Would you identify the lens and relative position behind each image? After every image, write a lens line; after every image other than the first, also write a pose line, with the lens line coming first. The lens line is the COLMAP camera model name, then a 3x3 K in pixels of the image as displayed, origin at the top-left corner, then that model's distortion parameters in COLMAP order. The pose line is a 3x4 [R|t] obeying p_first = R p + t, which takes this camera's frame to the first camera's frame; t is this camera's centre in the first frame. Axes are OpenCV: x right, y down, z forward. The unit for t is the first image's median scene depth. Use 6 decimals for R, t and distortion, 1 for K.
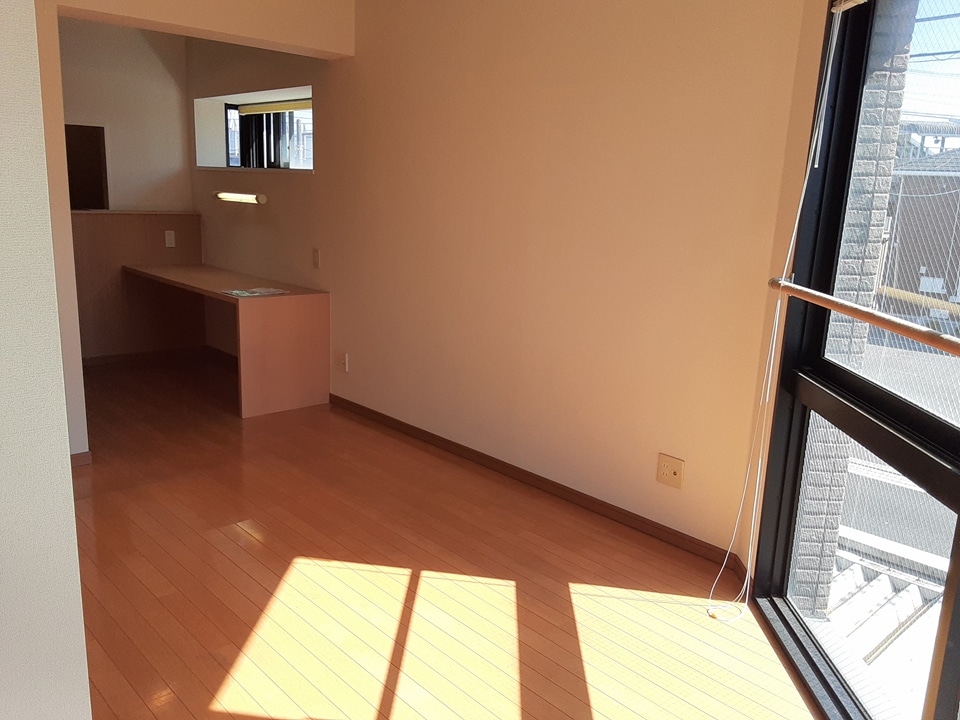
lens RADIAL K [[783.8, 0, 480.0], [0, 783.8, 360.0], [0, 0, 1]] dist [0.036694, 0.001930]
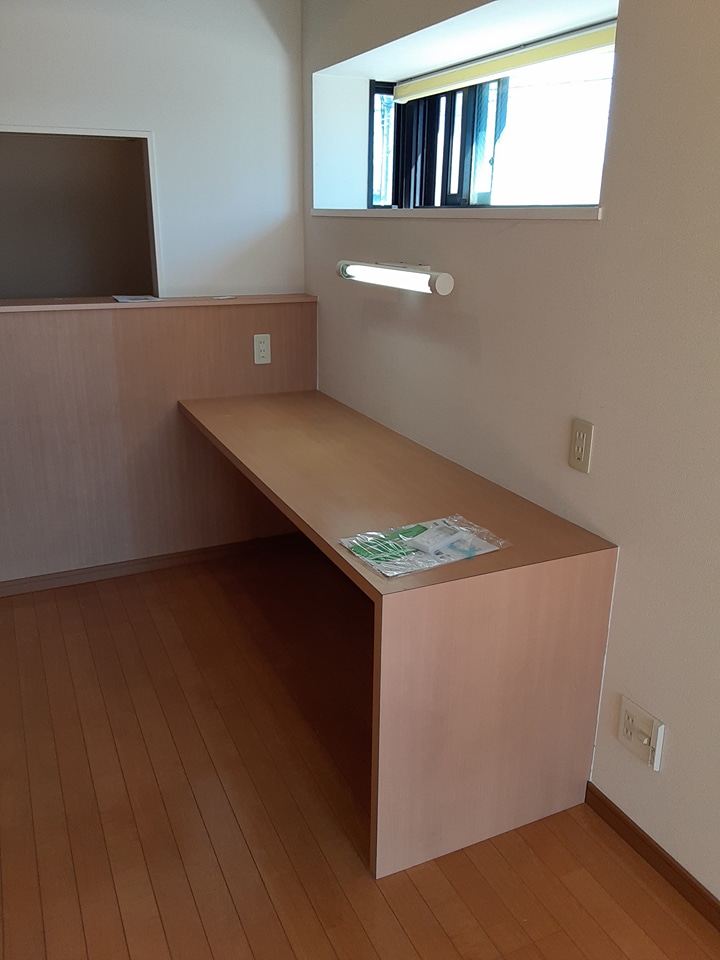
lens RADIAL K [[783.8, 0, 360.0], [0, 783.8, 480.0], [0, 0, 1]] dist [0.036694, 0.001930]
pose [[0.950571, 0.069190, -0.302700, -0.159125], [-0.040999, 0.994290, 0.098521, -0.120023], [0.307789, -0.081241, 0.947980, 0.502103]]
